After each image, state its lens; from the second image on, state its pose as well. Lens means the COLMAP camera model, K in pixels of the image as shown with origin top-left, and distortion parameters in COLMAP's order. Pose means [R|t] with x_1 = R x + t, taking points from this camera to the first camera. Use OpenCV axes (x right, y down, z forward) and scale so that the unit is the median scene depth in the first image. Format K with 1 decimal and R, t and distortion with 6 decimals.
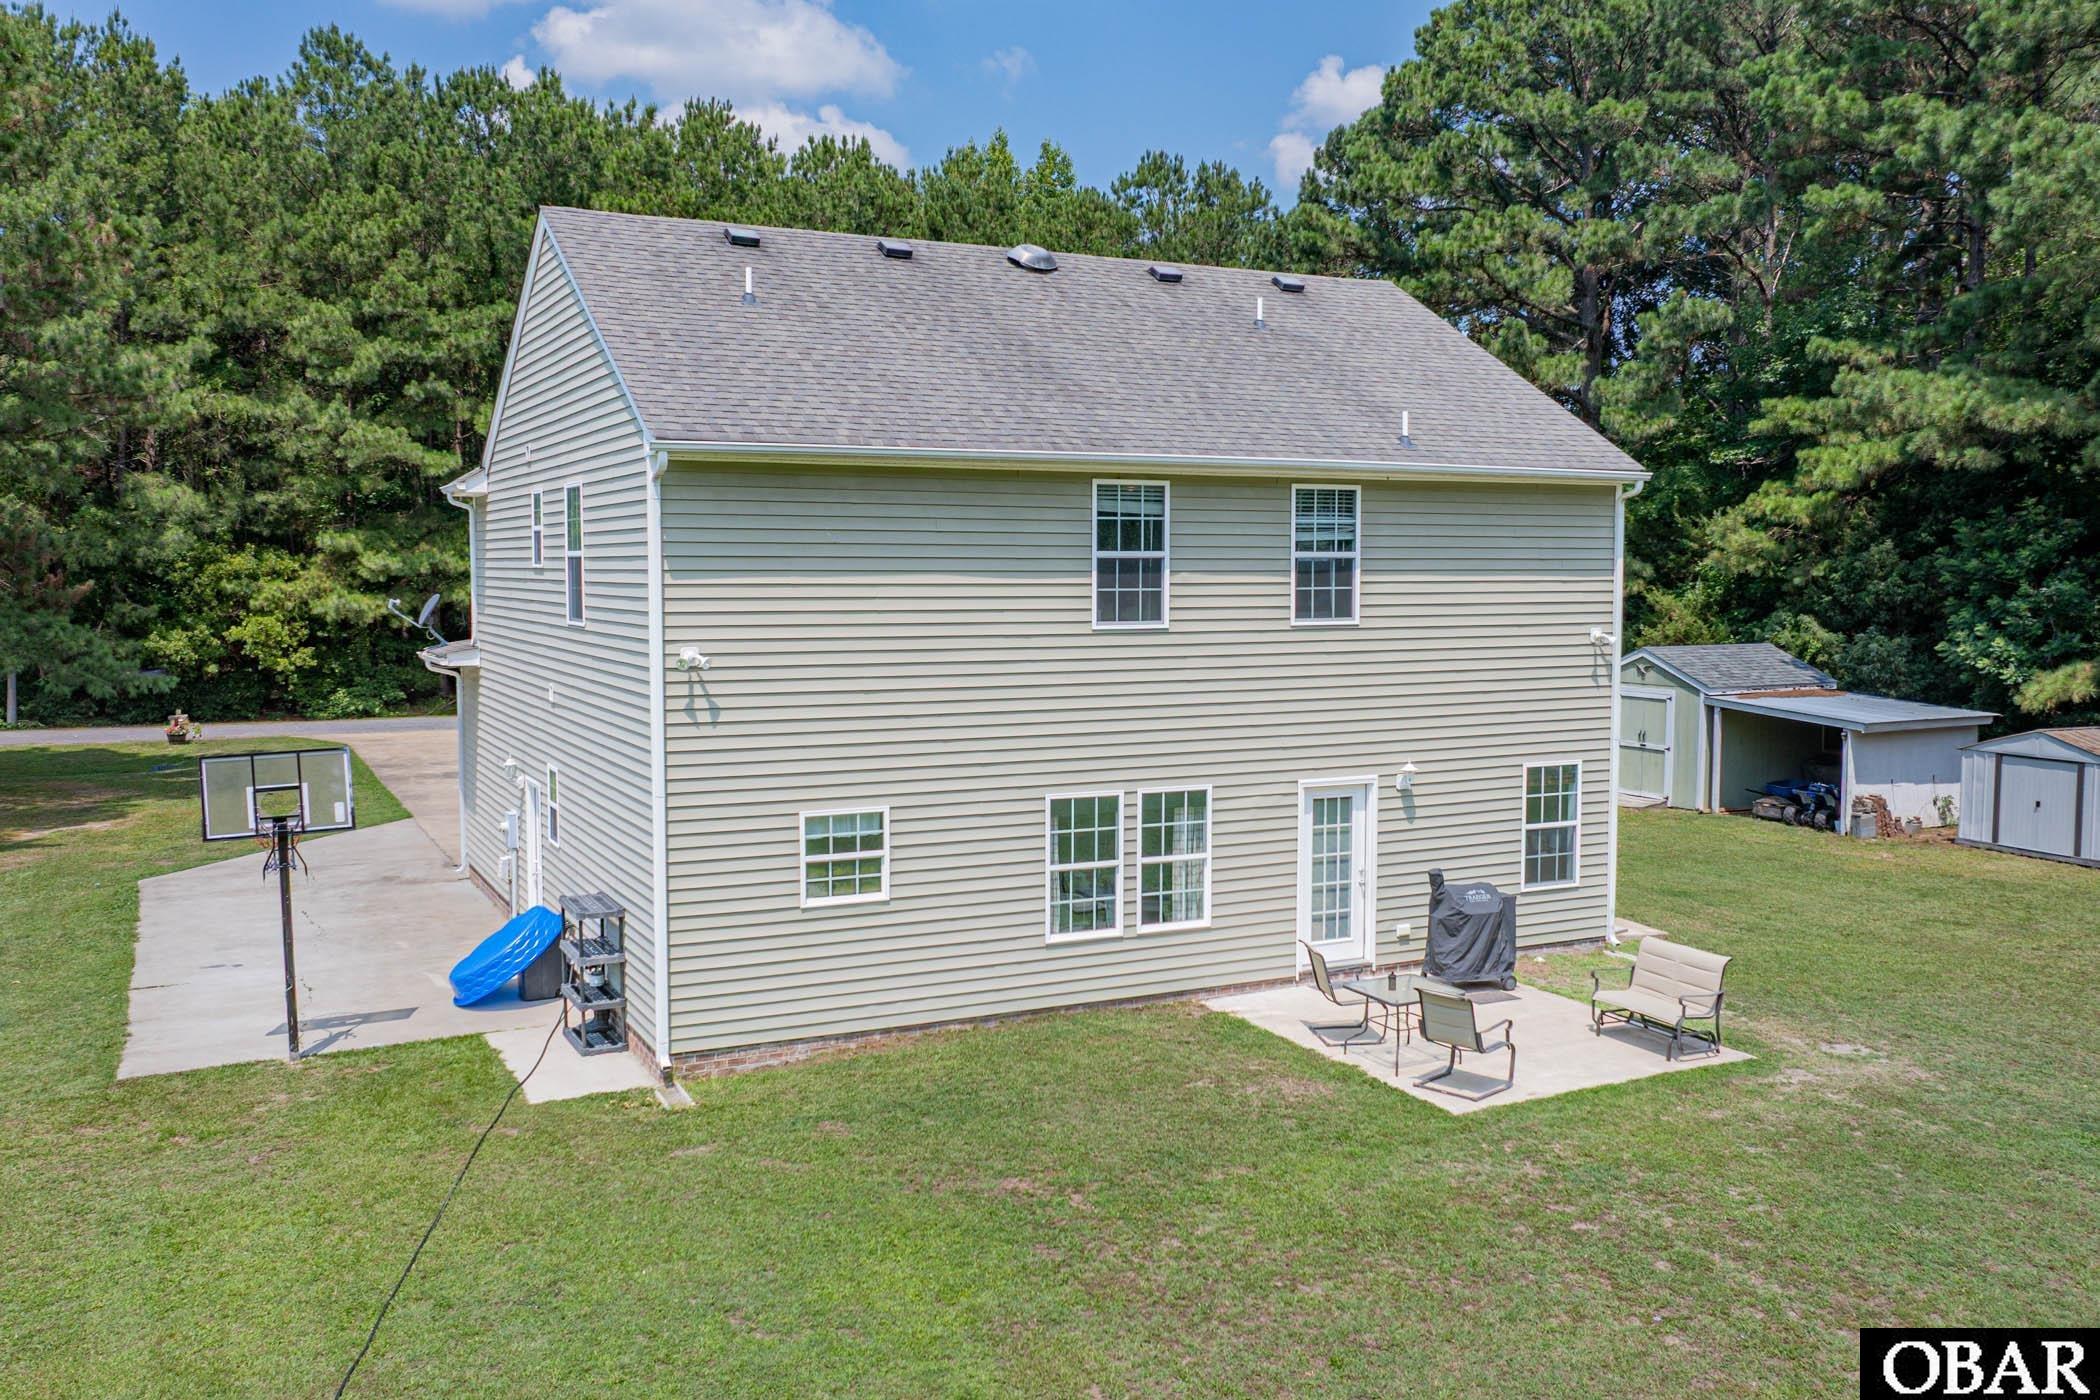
lens RADIAL K [[1751.6, 0, 1058.0], [0, 1751.6, 694.7], [0, 0, 1]] dist [-0.015850, -0.007440]
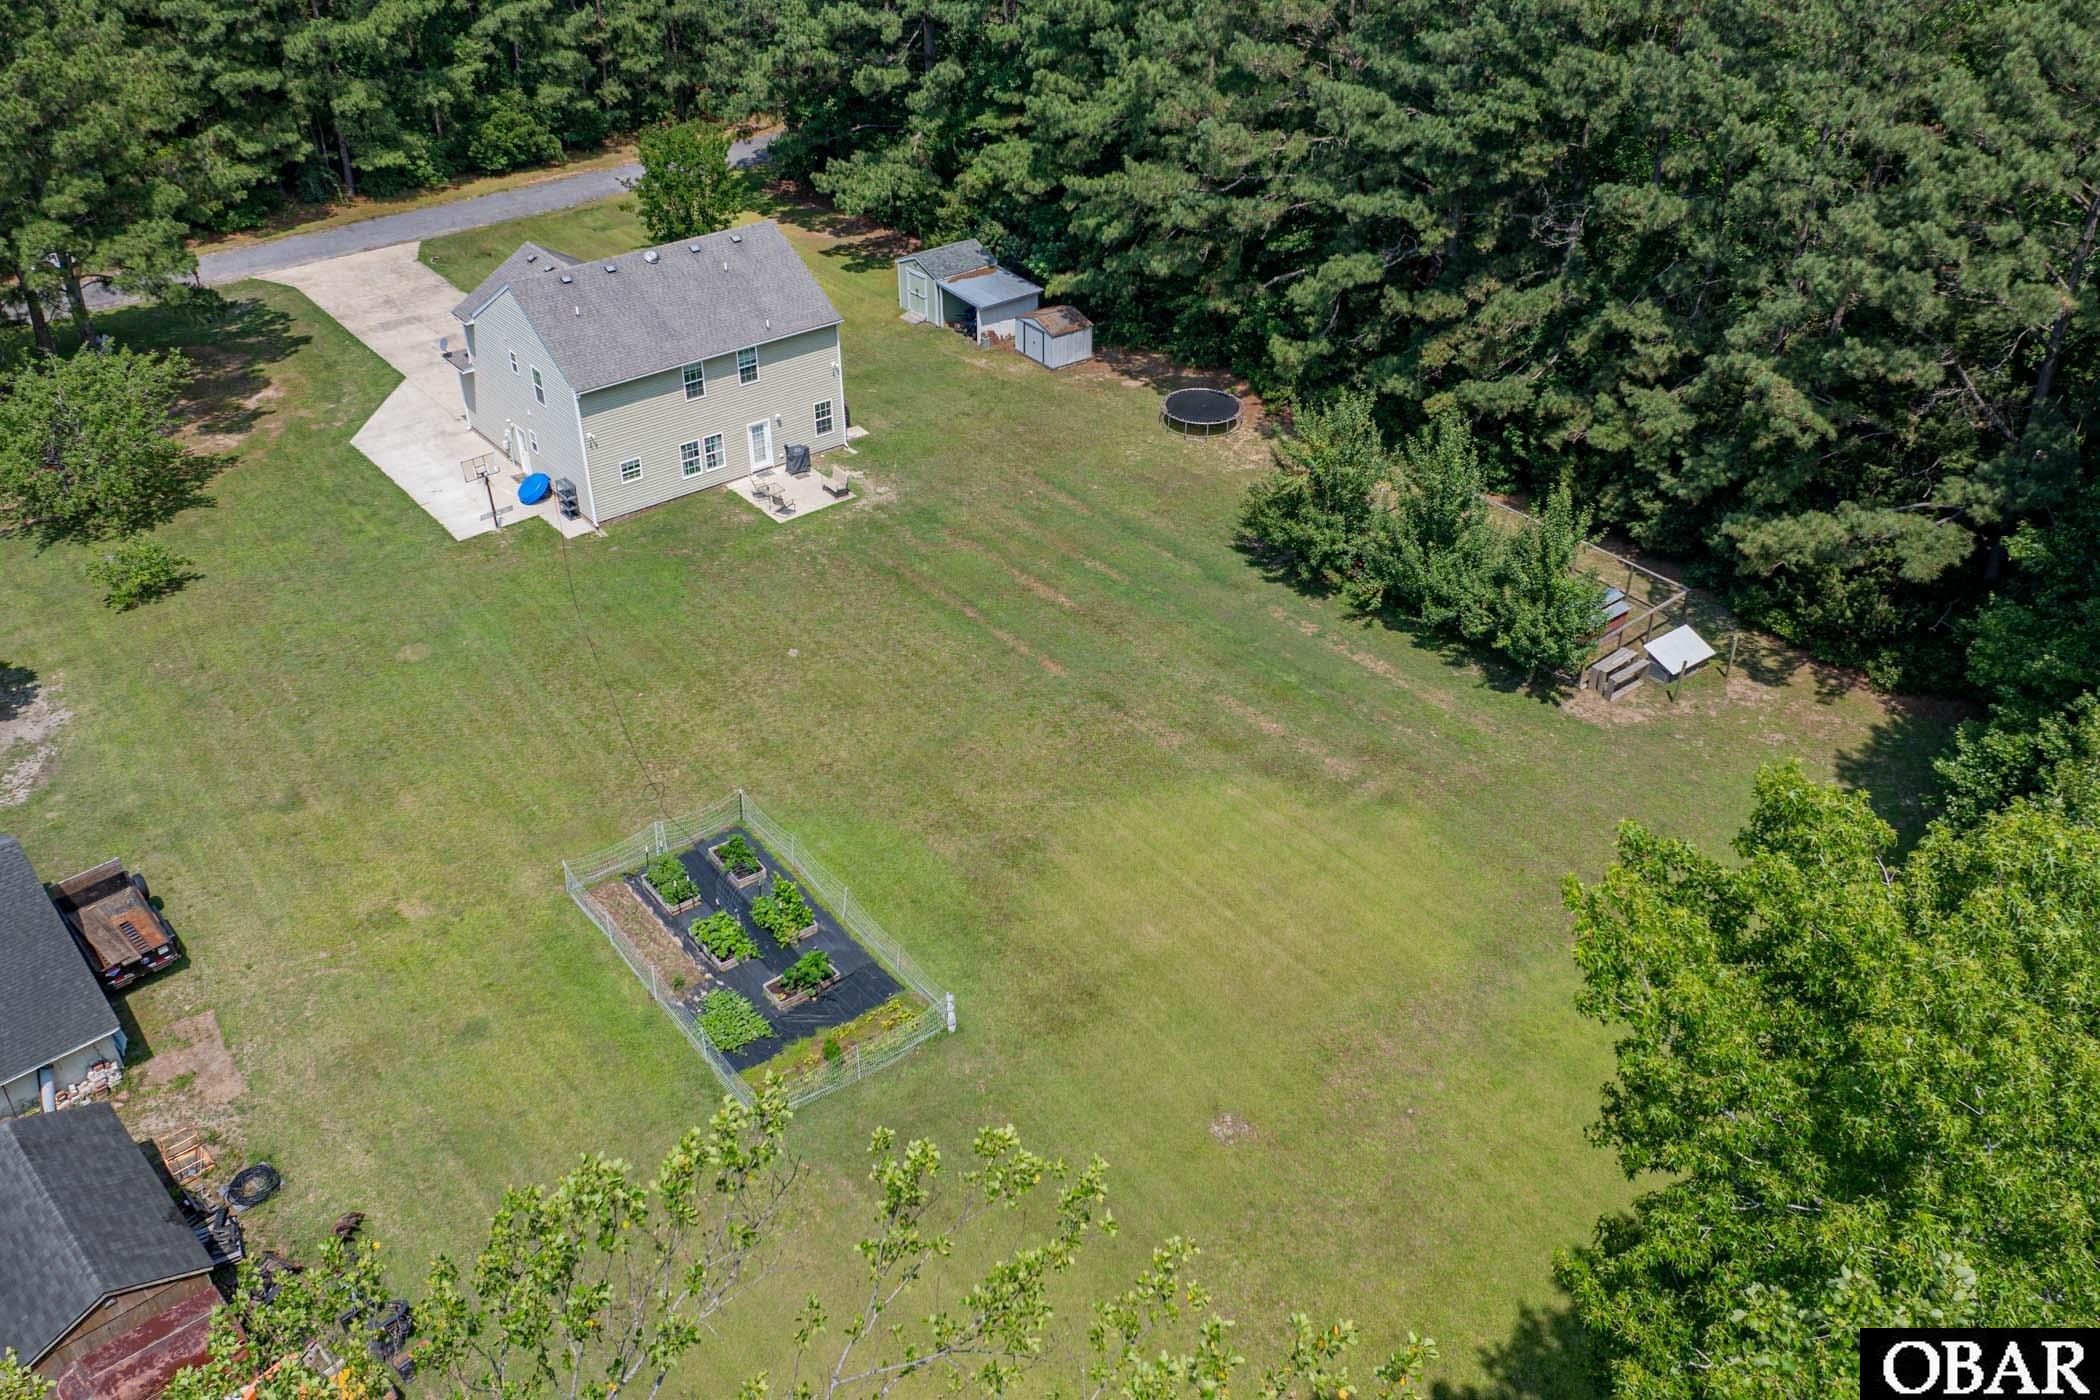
lens RADIAL K [[1751.6, 0, 1061.5], [0, 1751.6, 695.5], [0, 0, 1]] dist [-0.015850, -0.007440]
pose [[0.976912, -0.116046, 0.179380, 0.034354], [0.014583, 0.873882, 0.485919, -0.747638], [-0.213146, -0.472084, 0.855398, -1.556512]]
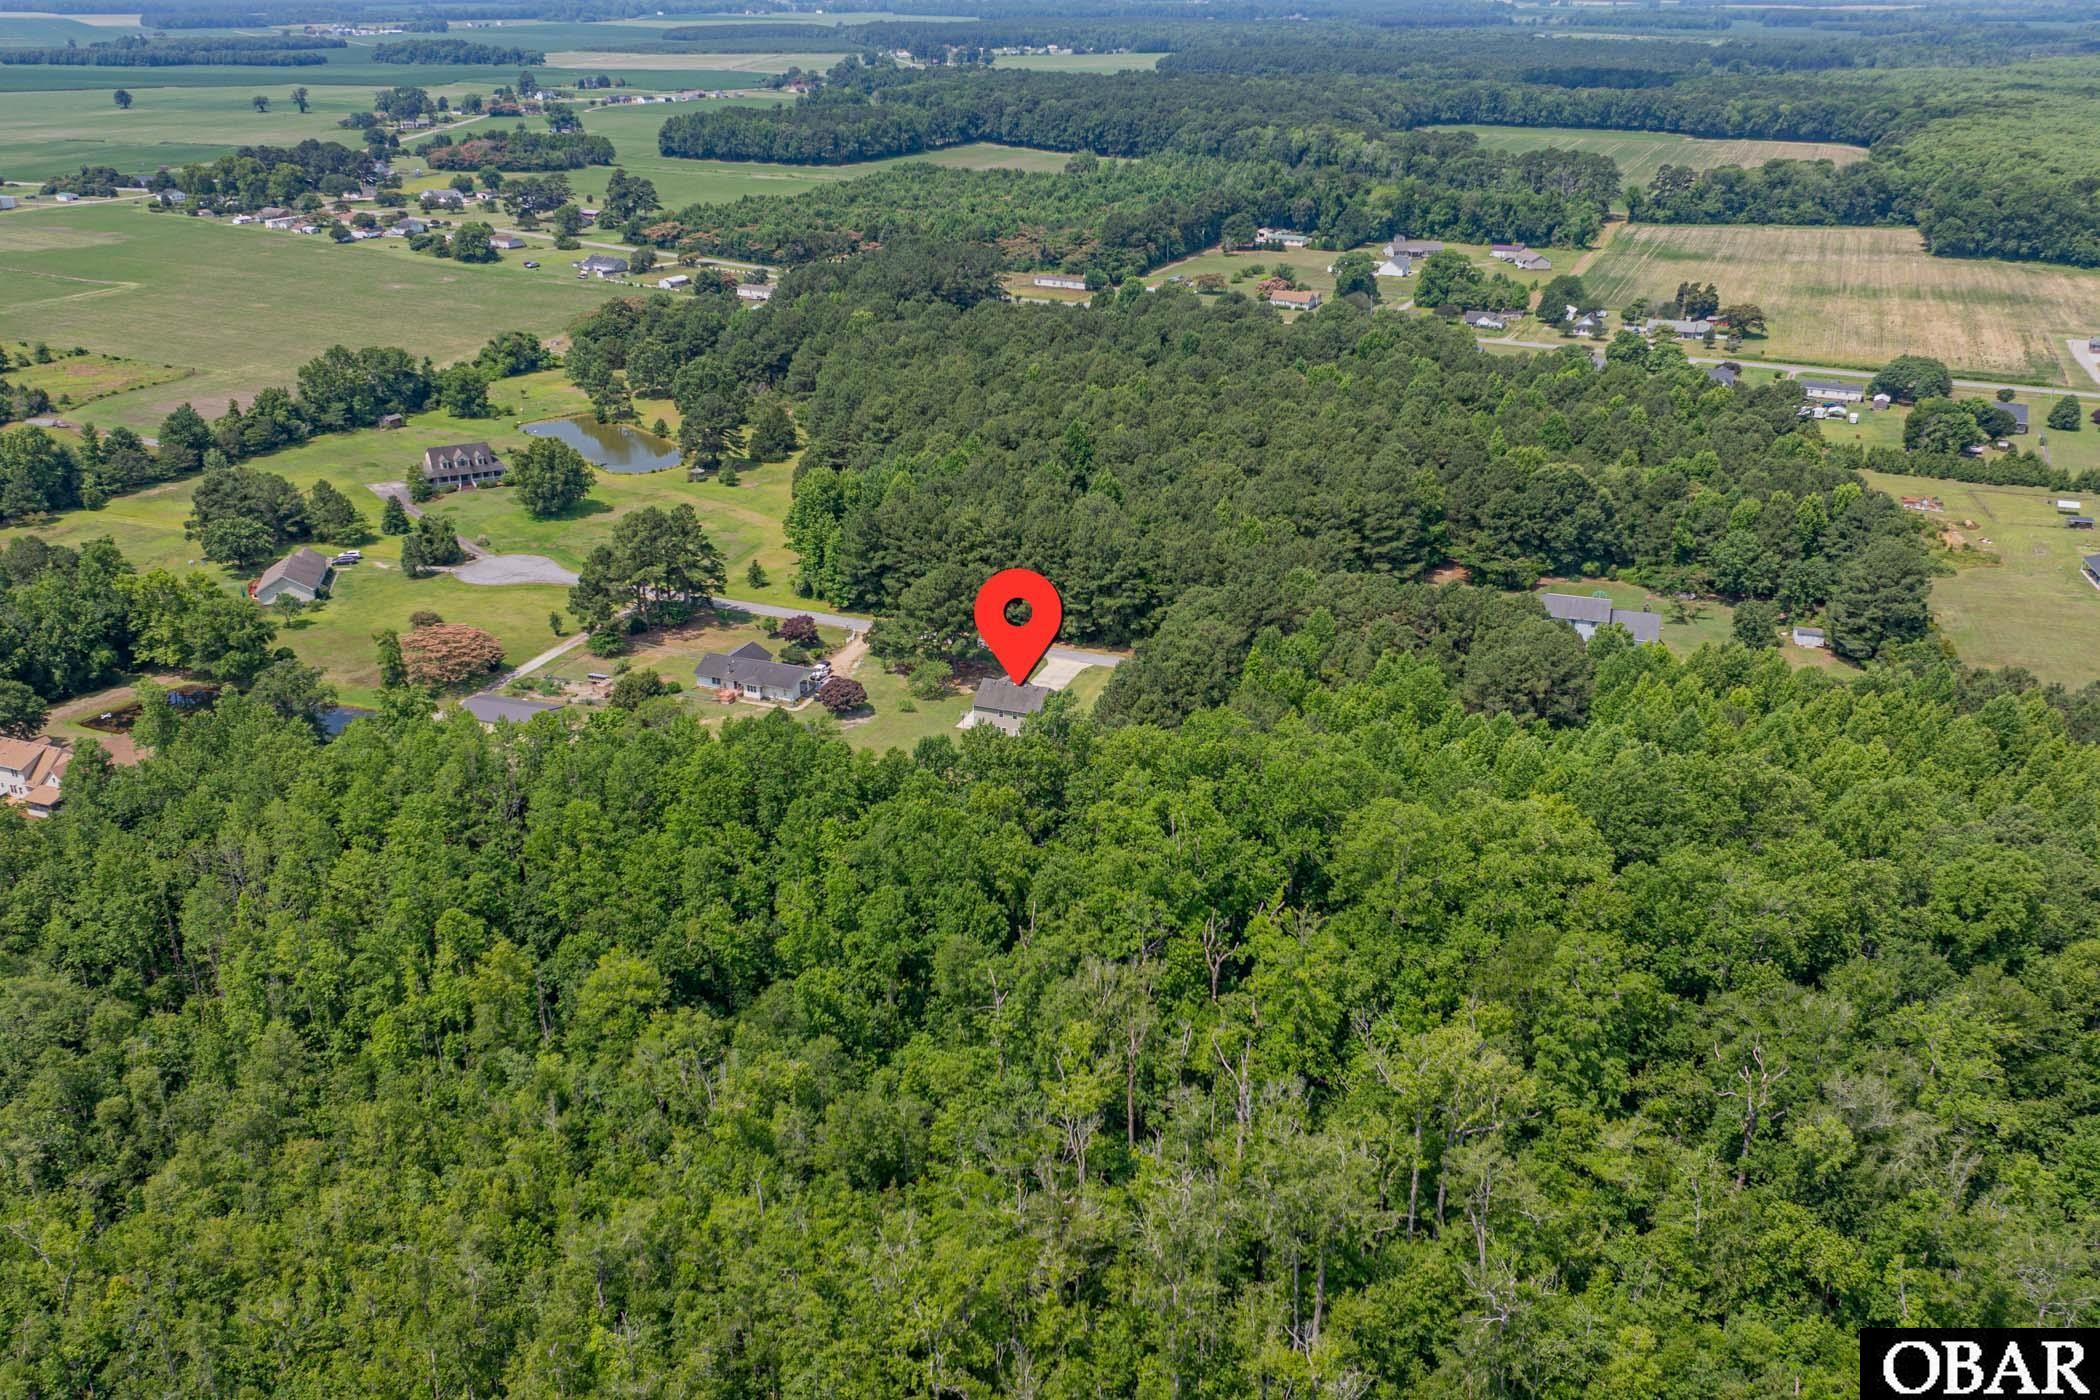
lens RADIAL K [[1751.6, 0, 1043.4], [0, 1751.6, 705.8], [0, 0, 1]] dist [-0.015850, -0.007440]
pose [[0.676344, 0.289059, -0.677498, 6.310875], [-0.055566, 0.937183, 0.344384, -3.221193], [0.734487, -0.195277, 0.649920, -5.165739]]
